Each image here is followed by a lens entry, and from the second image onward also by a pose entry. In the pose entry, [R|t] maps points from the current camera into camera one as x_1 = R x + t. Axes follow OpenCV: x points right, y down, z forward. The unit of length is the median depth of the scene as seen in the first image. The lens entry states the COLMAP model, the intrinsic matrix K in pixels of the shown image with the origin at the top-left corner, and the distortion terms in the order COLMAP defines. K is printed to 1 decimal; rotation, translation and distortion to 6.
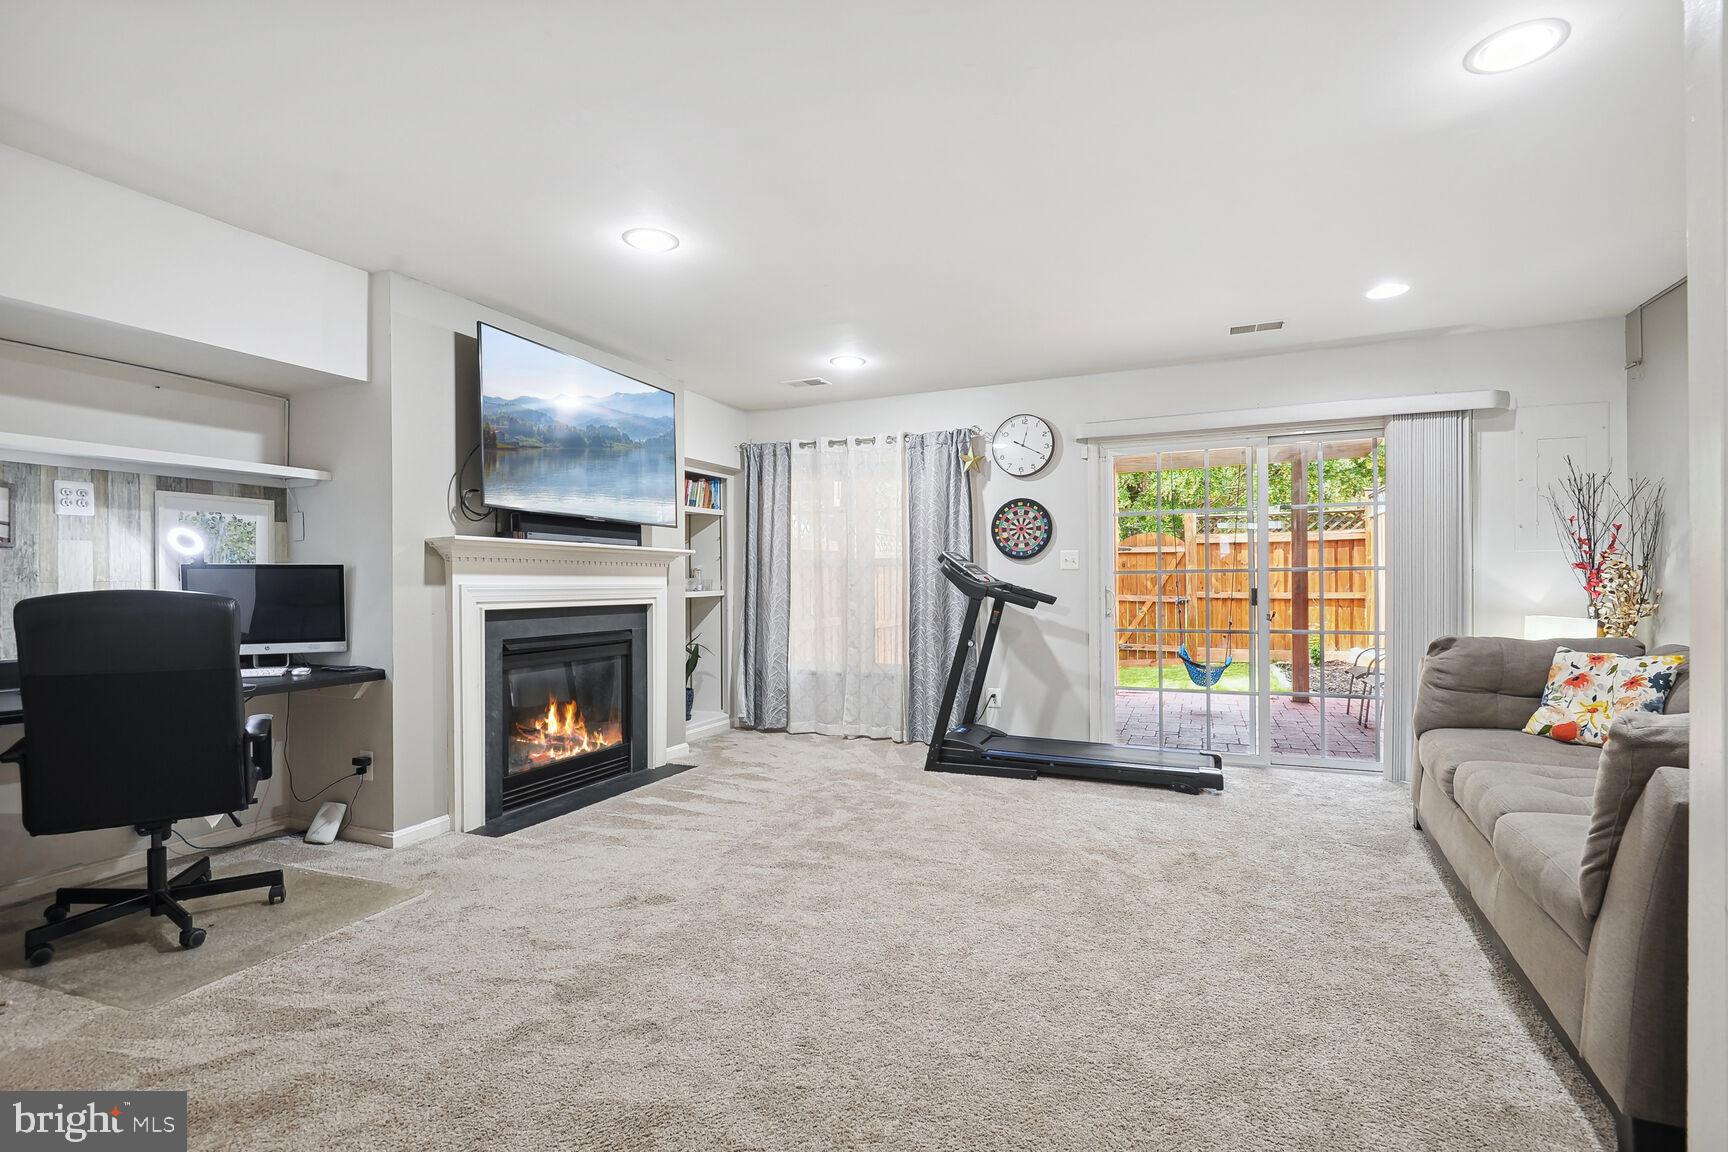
lens RADIAL K [[787.6, 0, 854.9], [0, 787.6, 580.6], [0, 0, 1]] dist [0.002941, -0.002672]
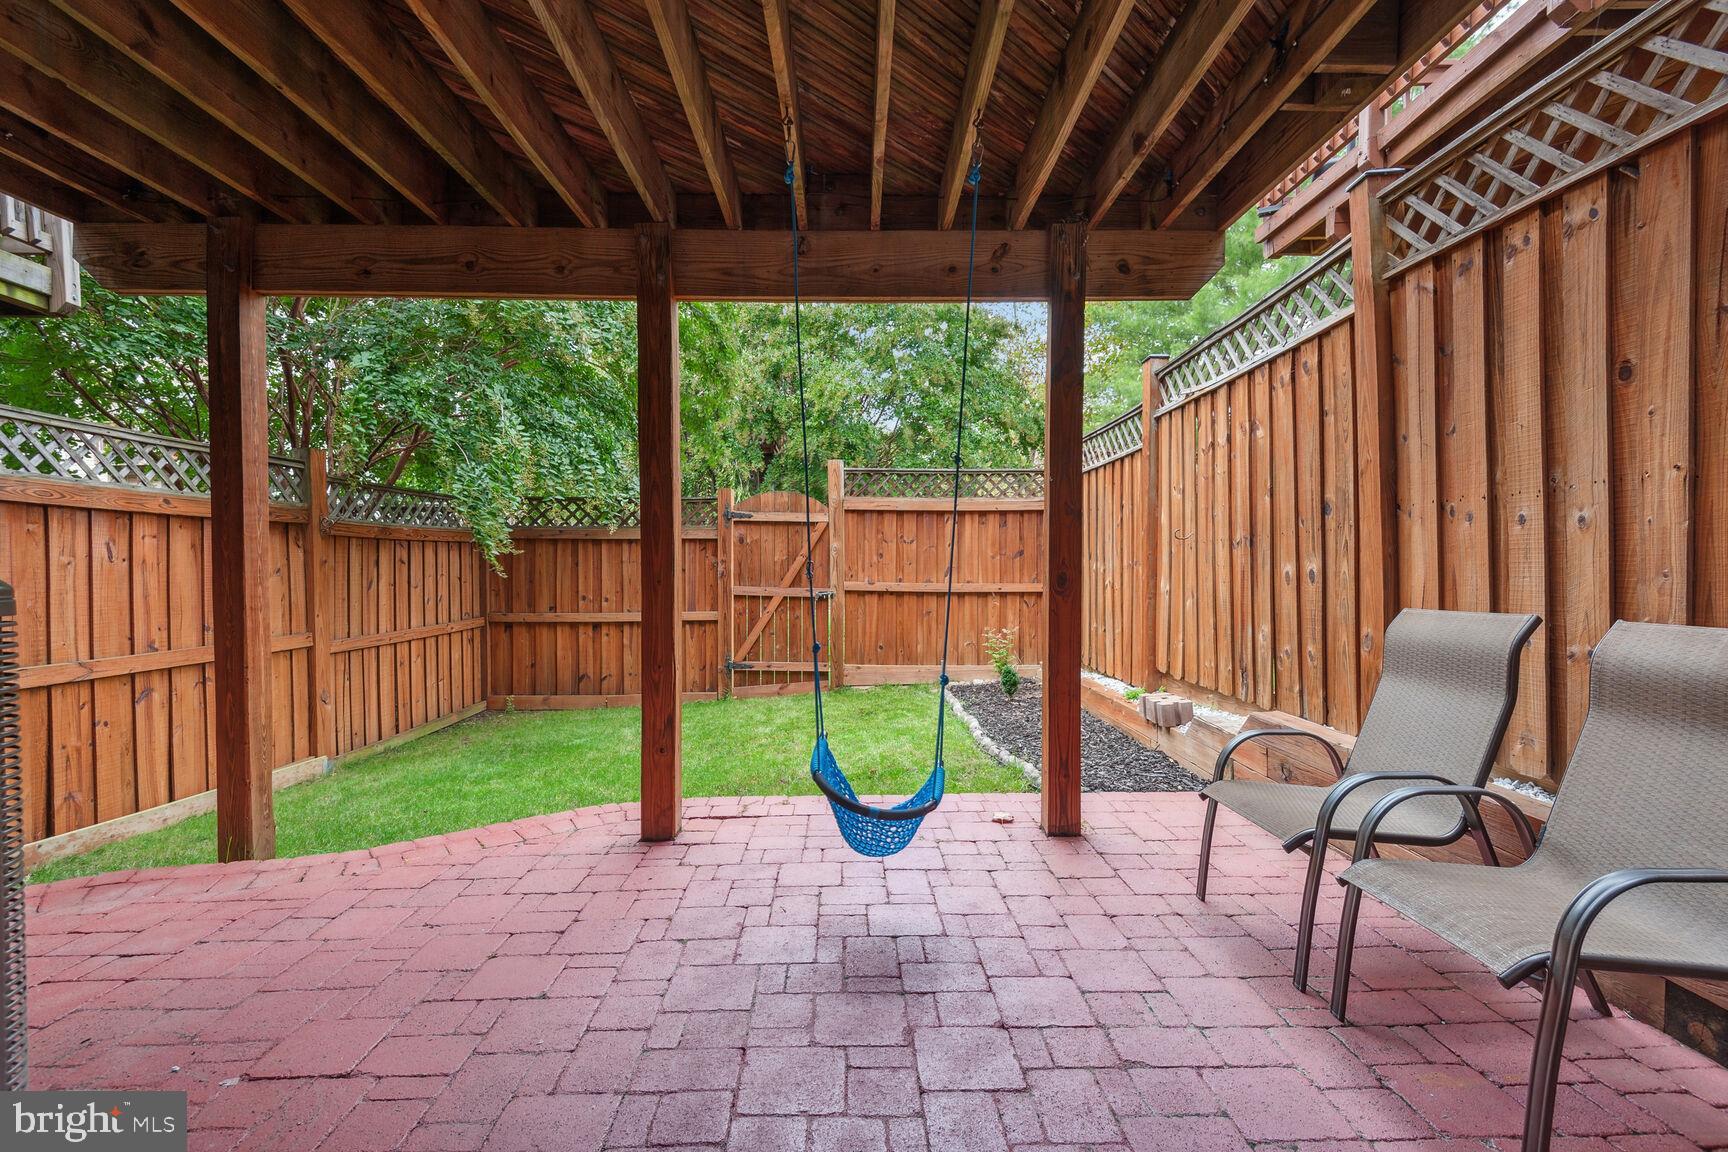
lens RADIAL K [[787.6, 0, 867.8], [0, 787.6, 574.5], [0, 0, 1]] dist [0.002941, -0.002672]
pose [[0.899862, 0.004217, 0.436155, 0.168999], [-0.009284, 0.999912, 0.009488, 0.001558], [-0.436076, -0.012587, 0.899822, 0.412221]]
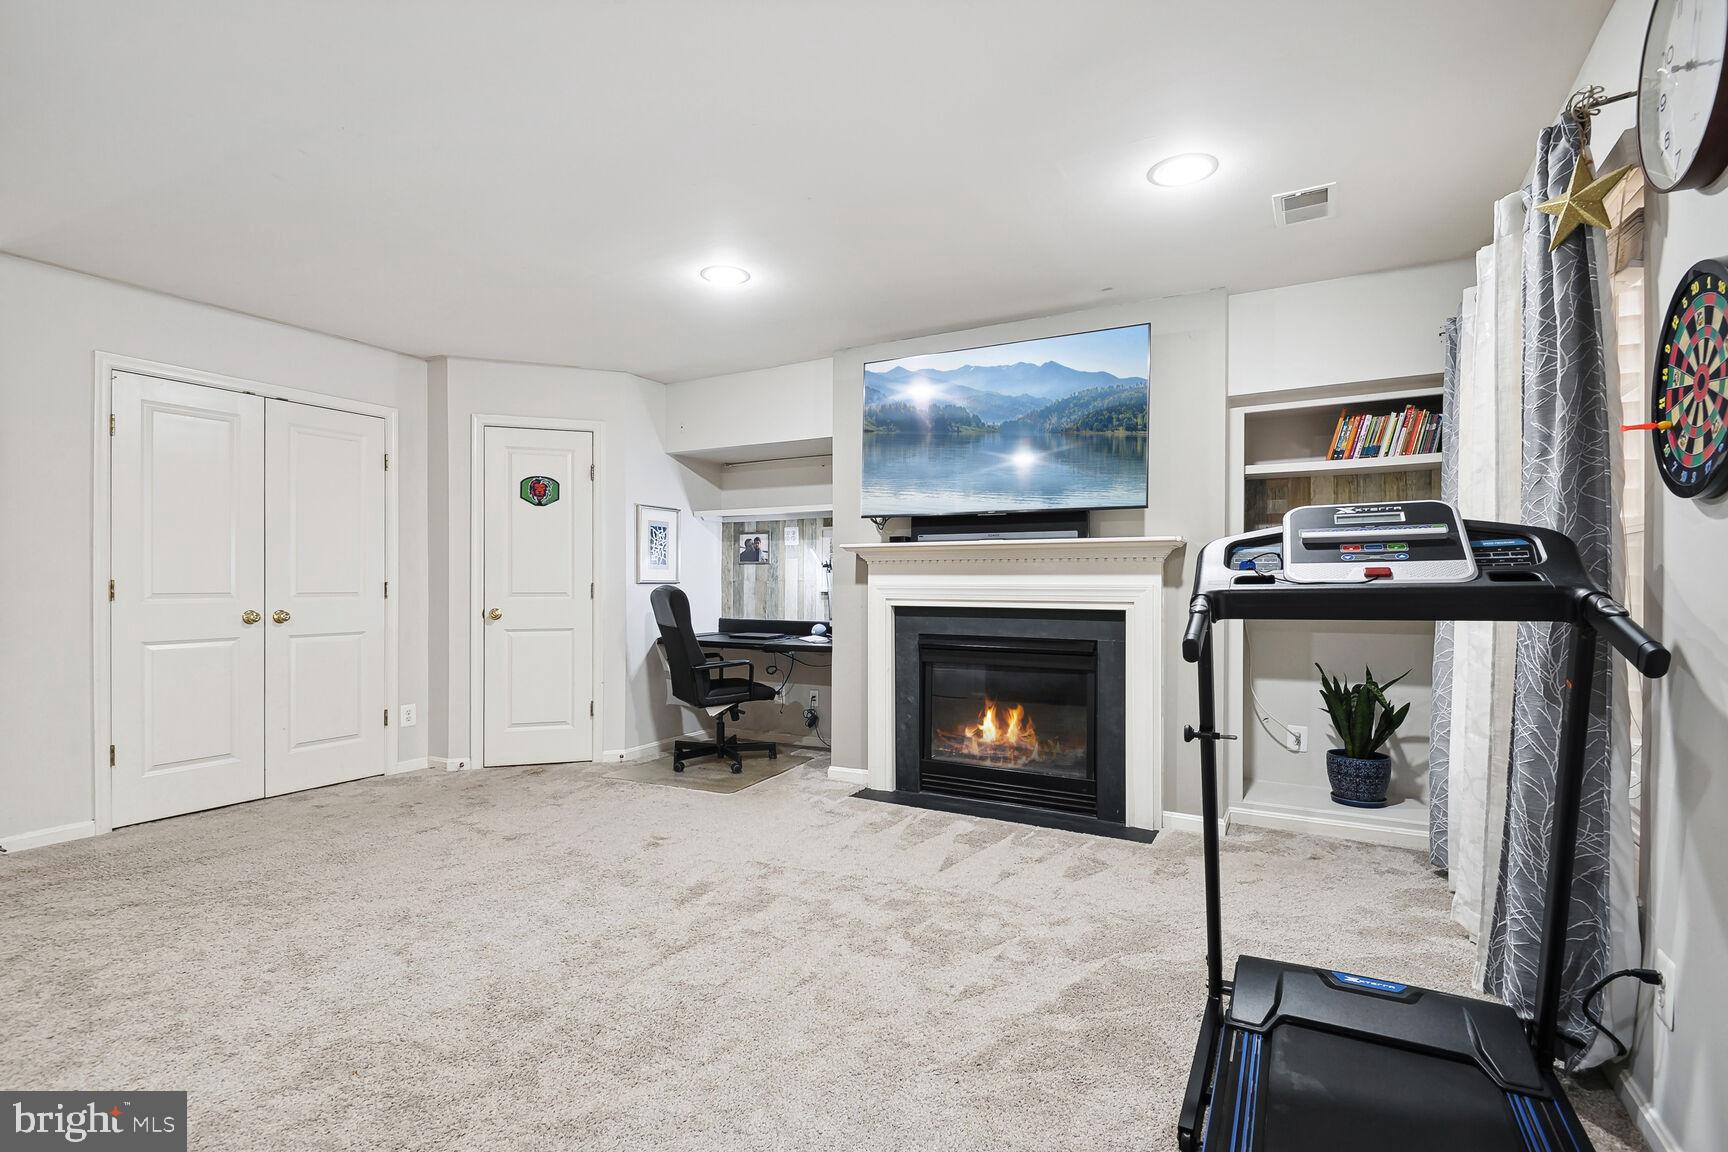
lens RADIAL K [[787.6, 0, 858.4], [0, 787.6, 586.4], [0, 0, 1]] dist [0.002941, -0.002672]
pose [[-0.070501, 0.010307, -0.997458, 0.637572], [0.004266, 0.999941, 0.010031, -0.002686], [0.997503, -0.003547, -0.070541, 0.962656]]
